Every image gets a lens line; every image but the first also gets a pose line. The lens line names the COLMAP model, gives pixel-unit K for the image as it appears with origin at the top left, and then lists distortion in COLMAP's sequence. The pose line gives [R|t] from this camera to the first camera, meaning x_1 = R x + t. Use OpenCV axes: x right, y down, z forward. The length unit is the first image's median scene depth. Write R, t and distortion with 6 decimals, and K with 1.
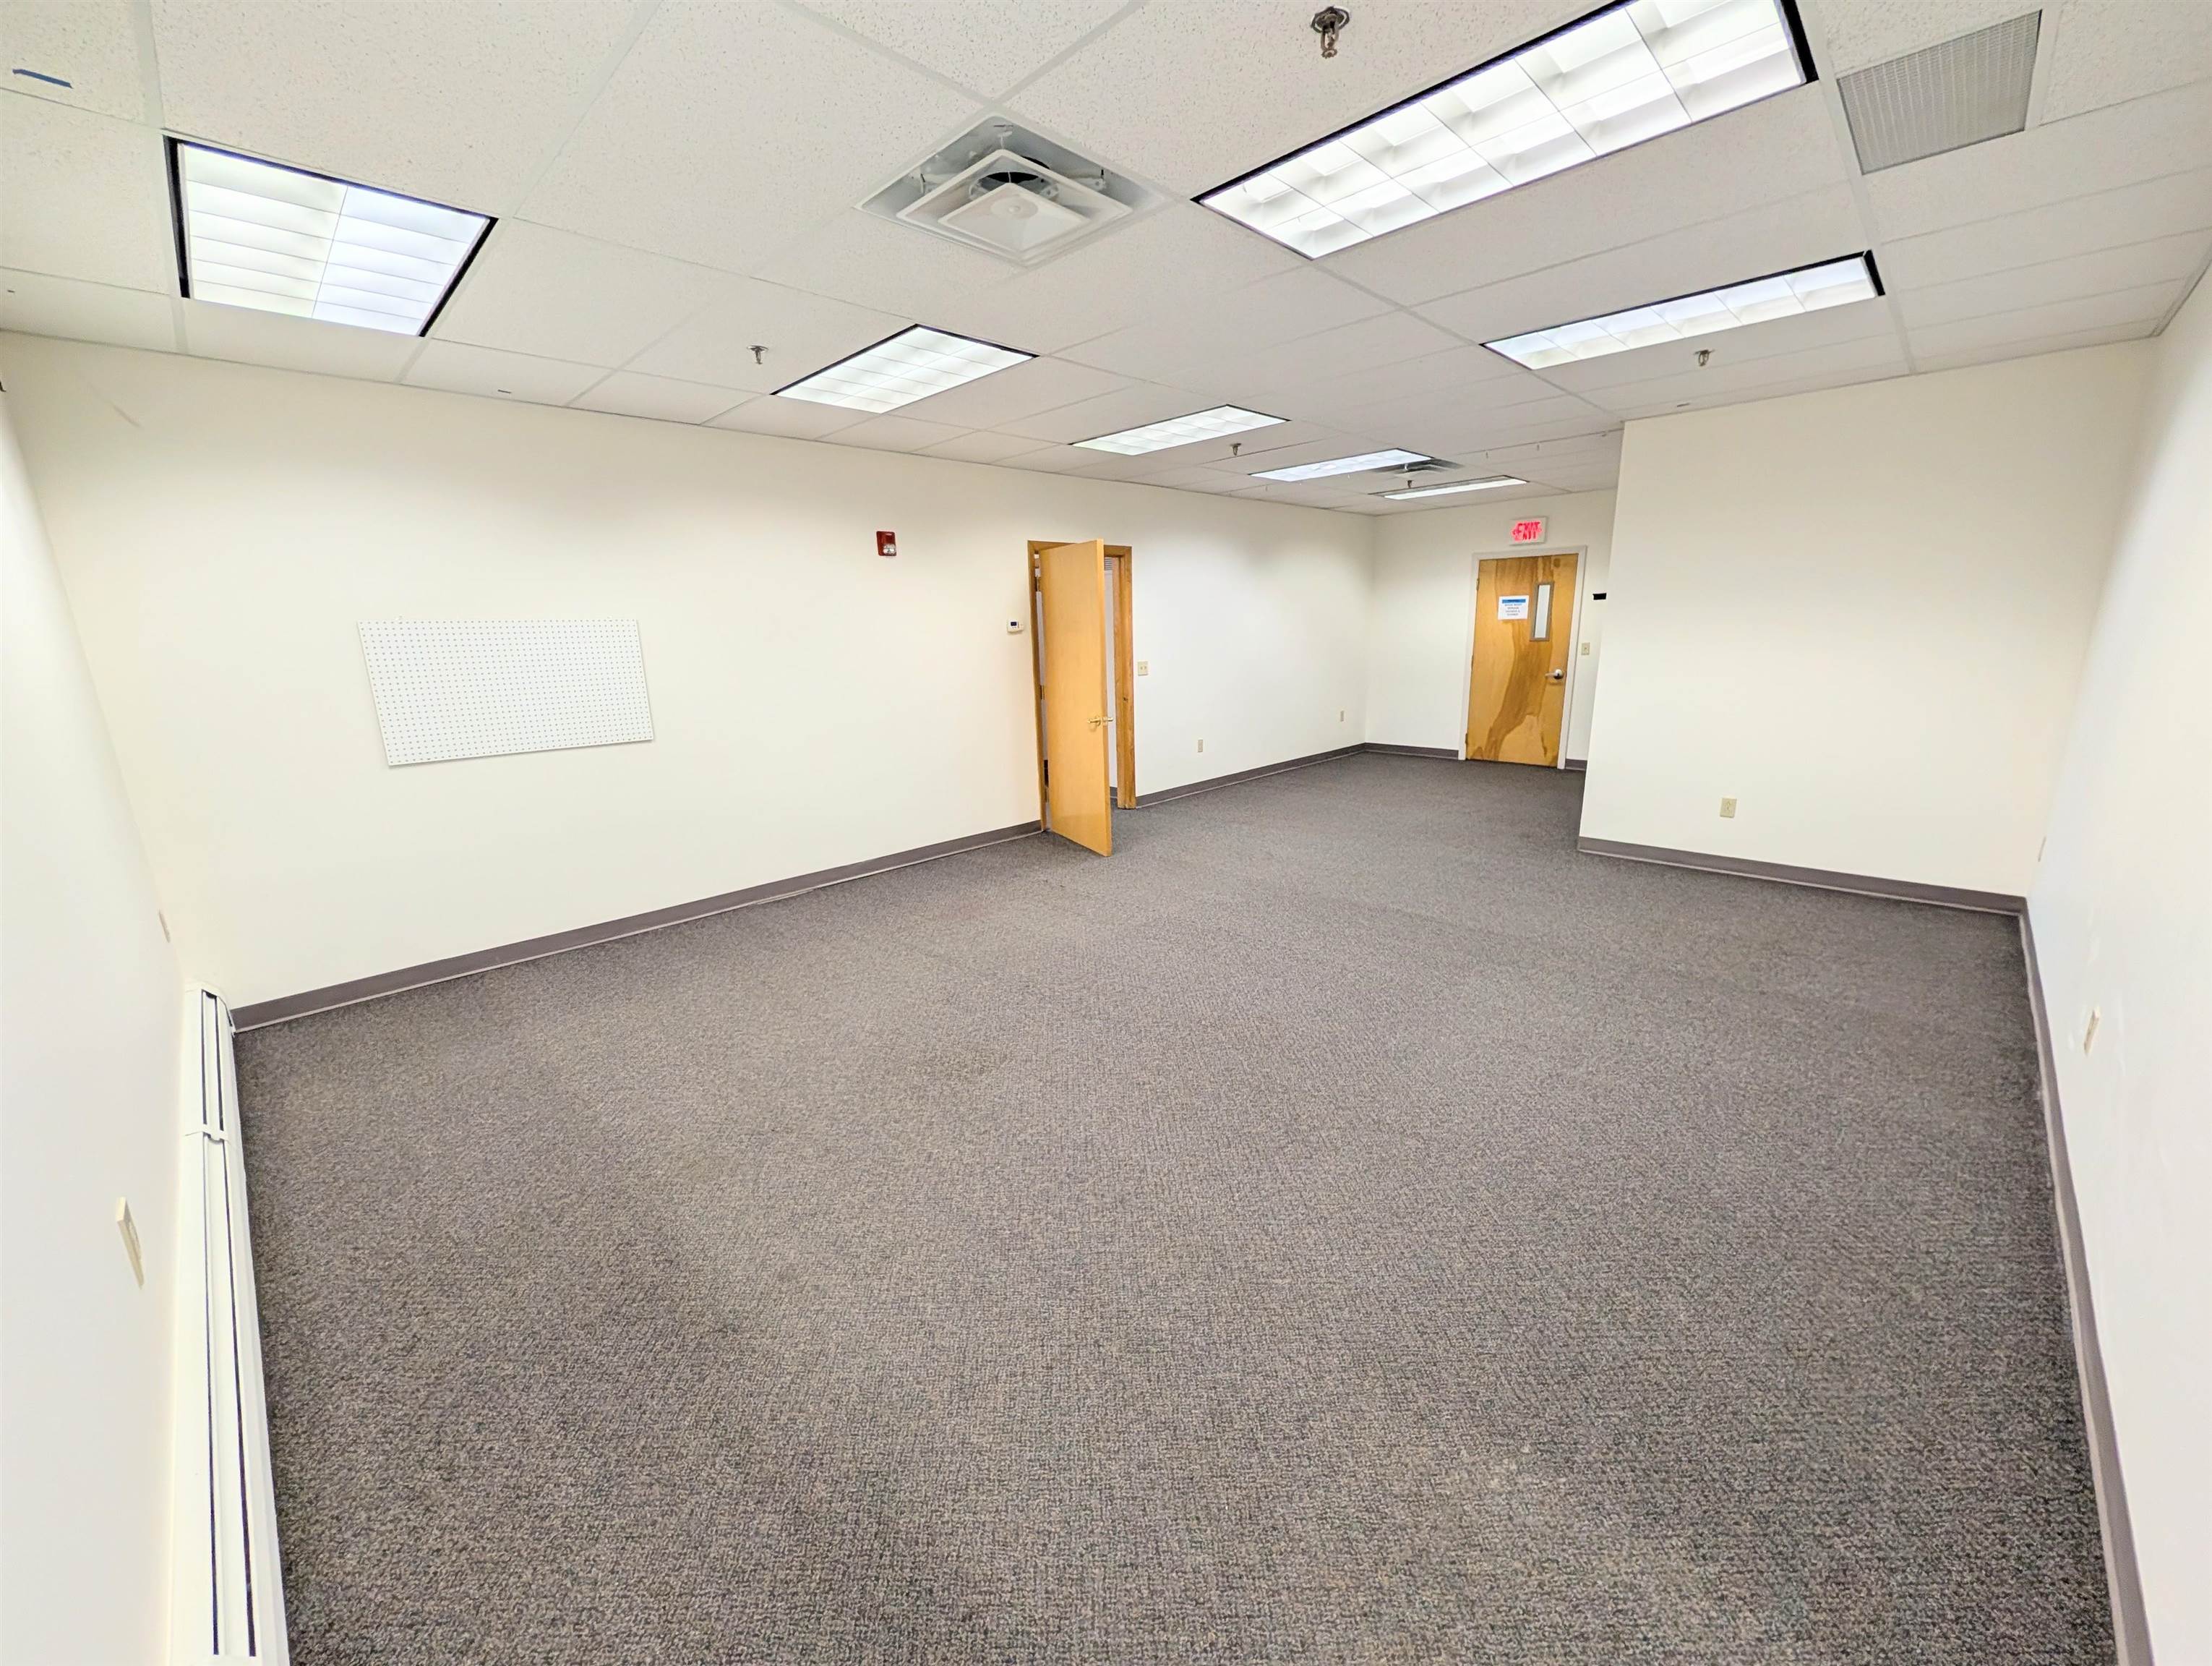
lens RADIAL K [[854.1, 0, 1106.0], [0, 854.1, 833.0], [0, 0, 1]] dist [0.001192, 0.000077]
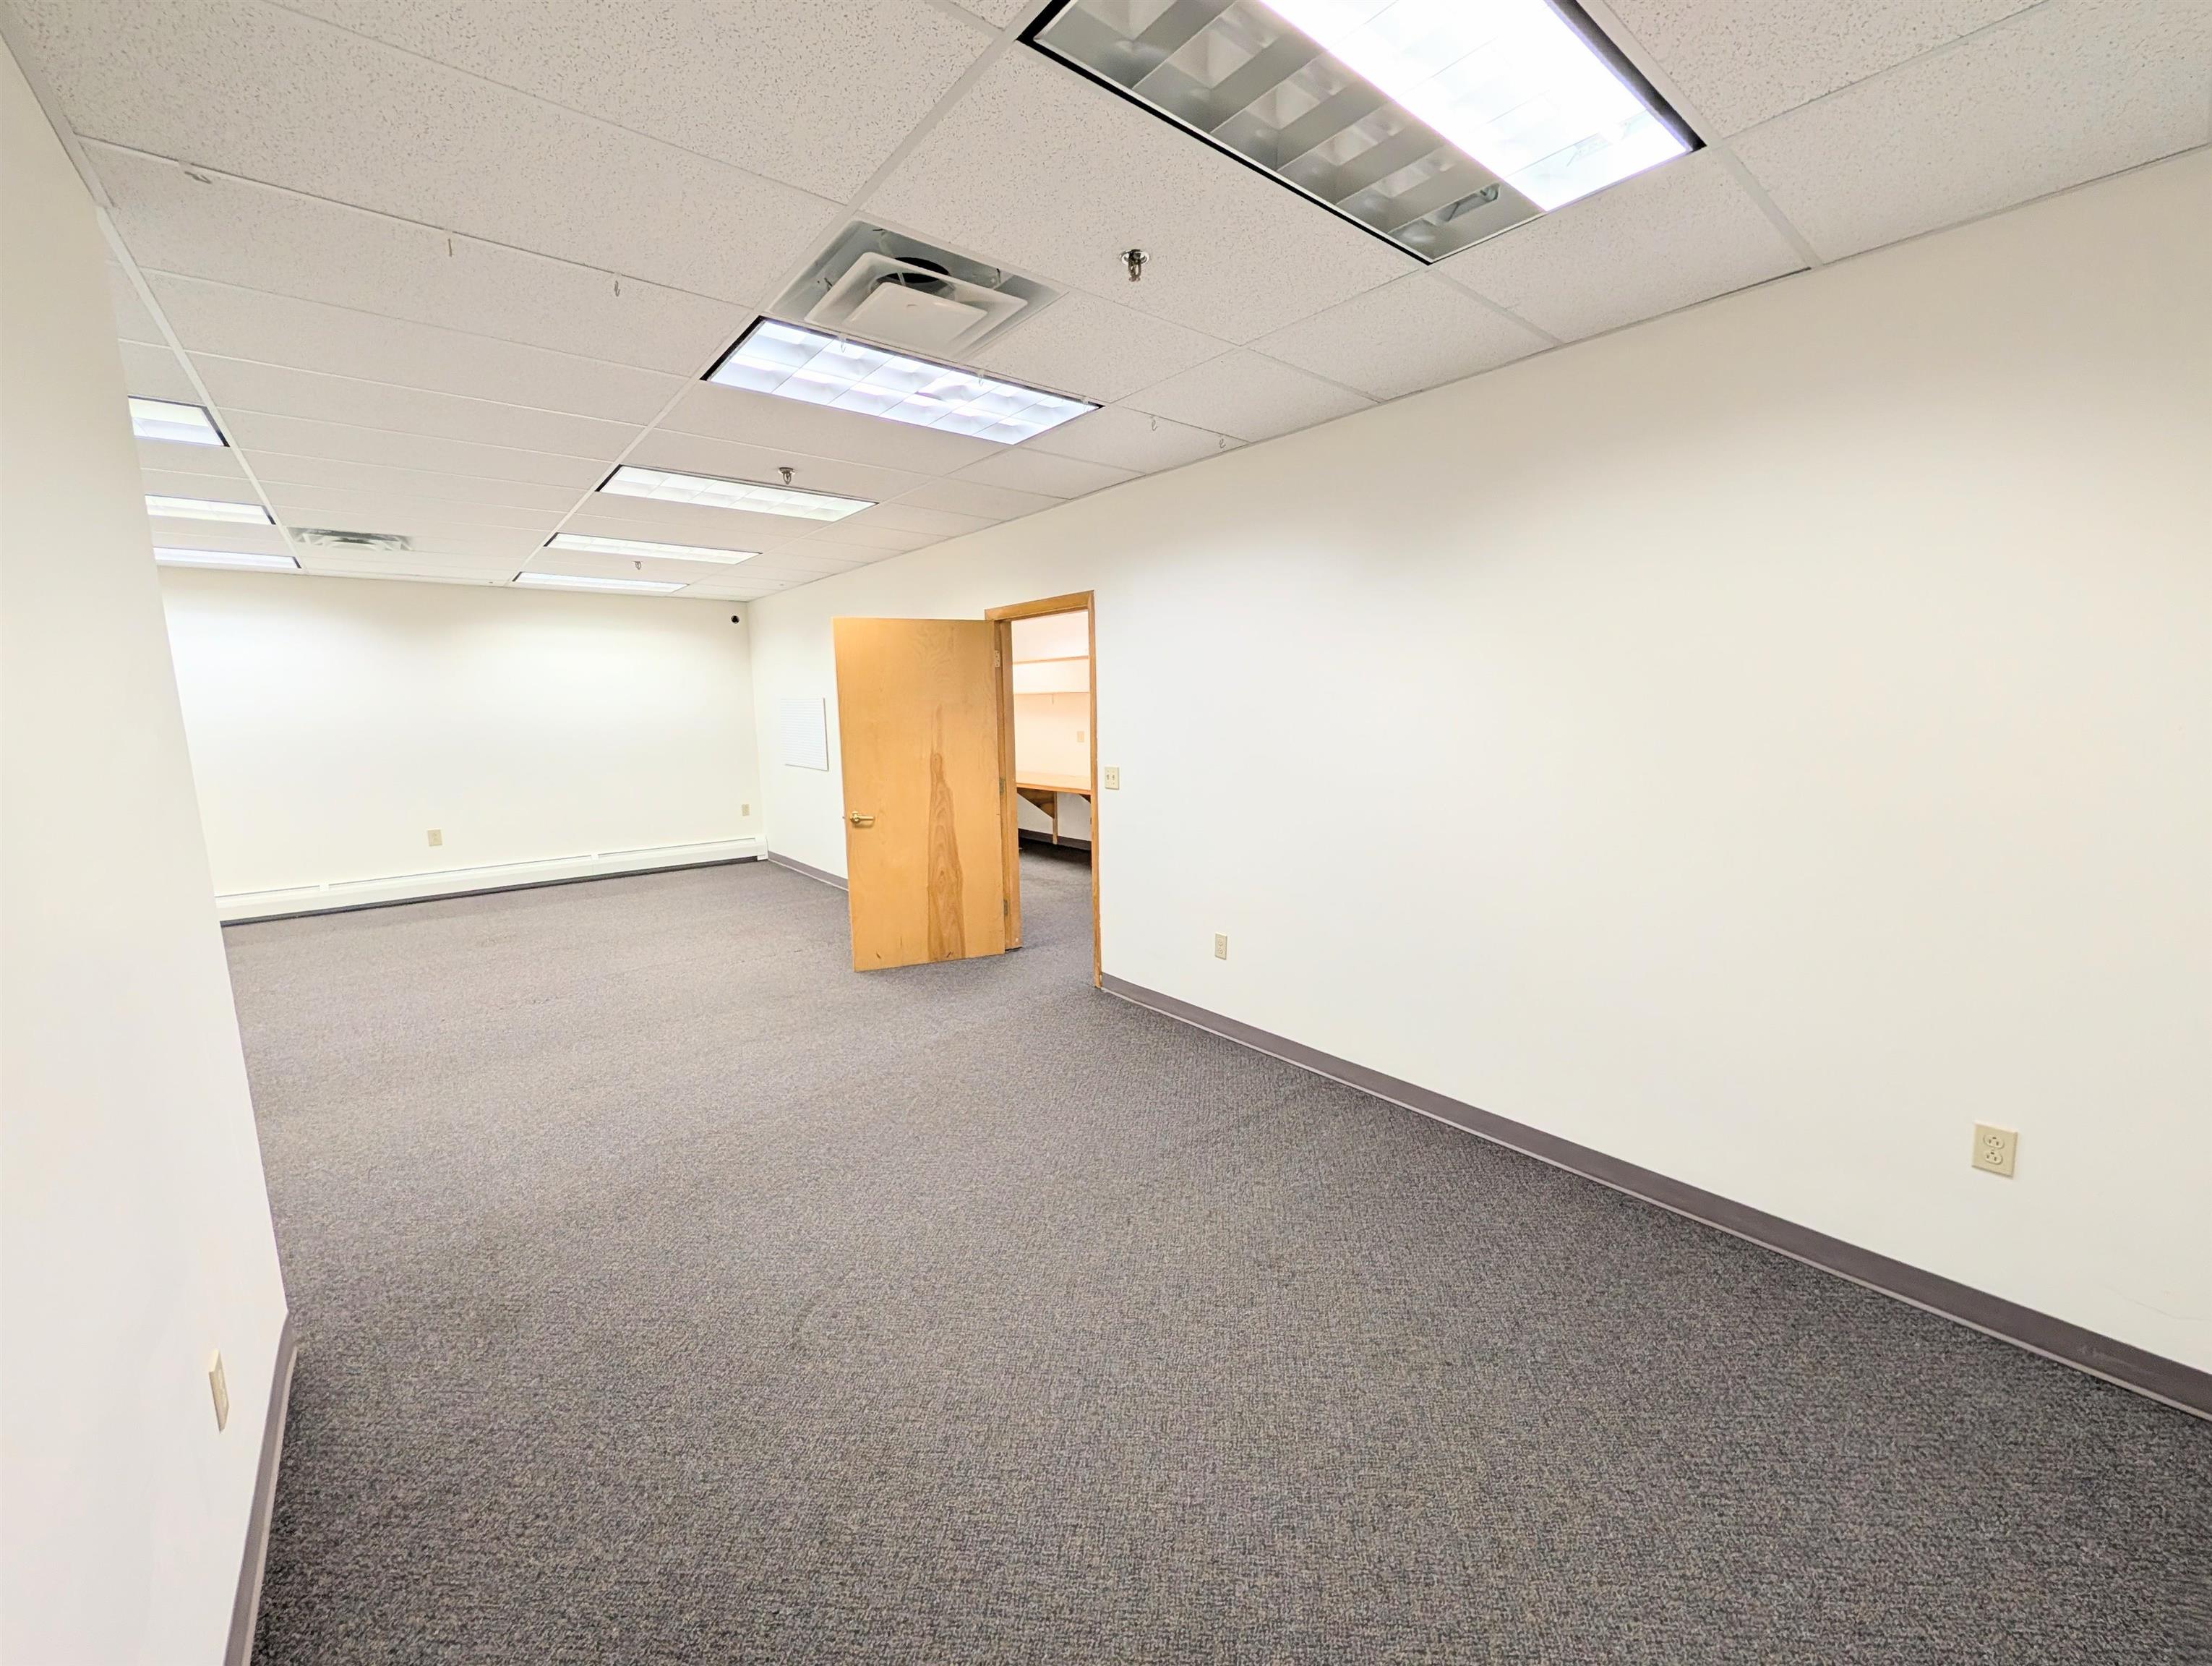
lens RADIAL K [[854.1, 0, 1106.0], [0, 854.1, 833.0], [0, 0, 1]] dist [0.001192, 0.000077]
pose [[0.115376, -0.125225, 0.985397, -0.931767], [0.249324, 0.963915, 0.093302, -0.125600], [-0.961523, 0.234919, 0.142434, 0.590559]]
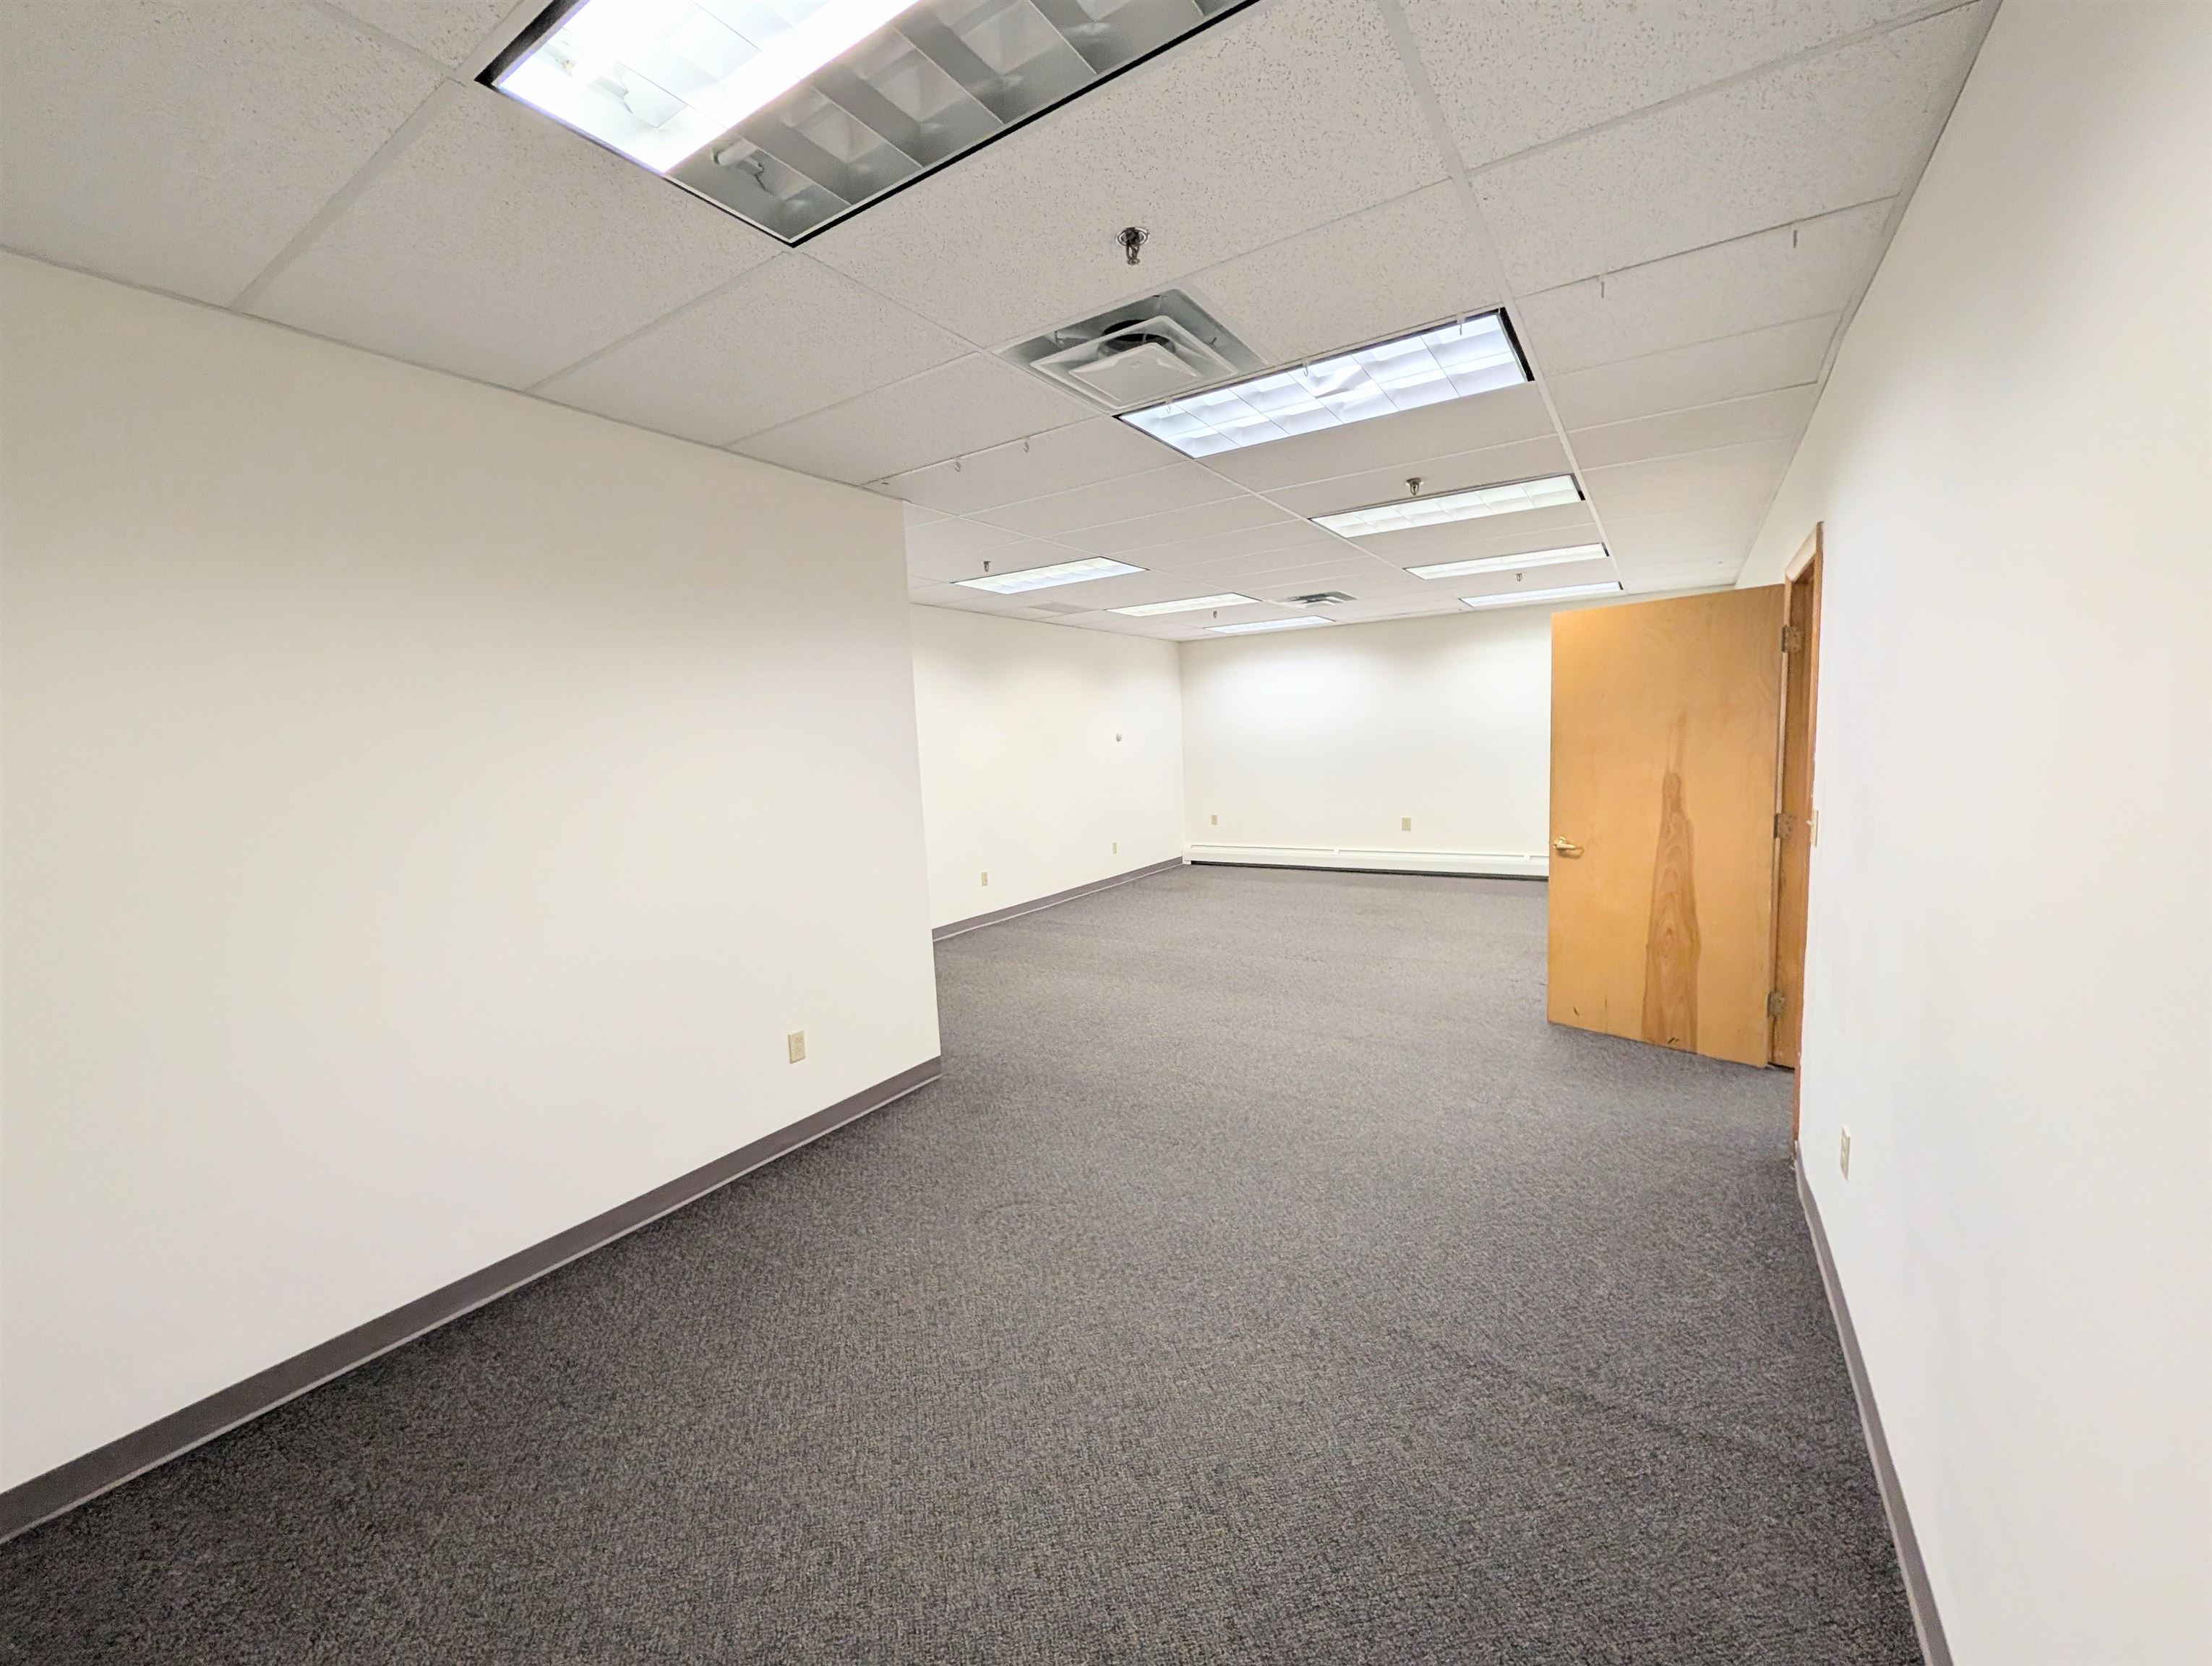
lens RADIAL K [[865.2, 0, 1121.8], [0, 865.2, 833.8], [0, 0, 1]] dist [-0.000493, -0.000192]
pose [[0.977388, -0.036555, 0.208270, -0.167754], [0.064538, 0.989517, -0.129195, 0.045509], [-0.201364, 0.139715, 0.969501, -0.163890]]
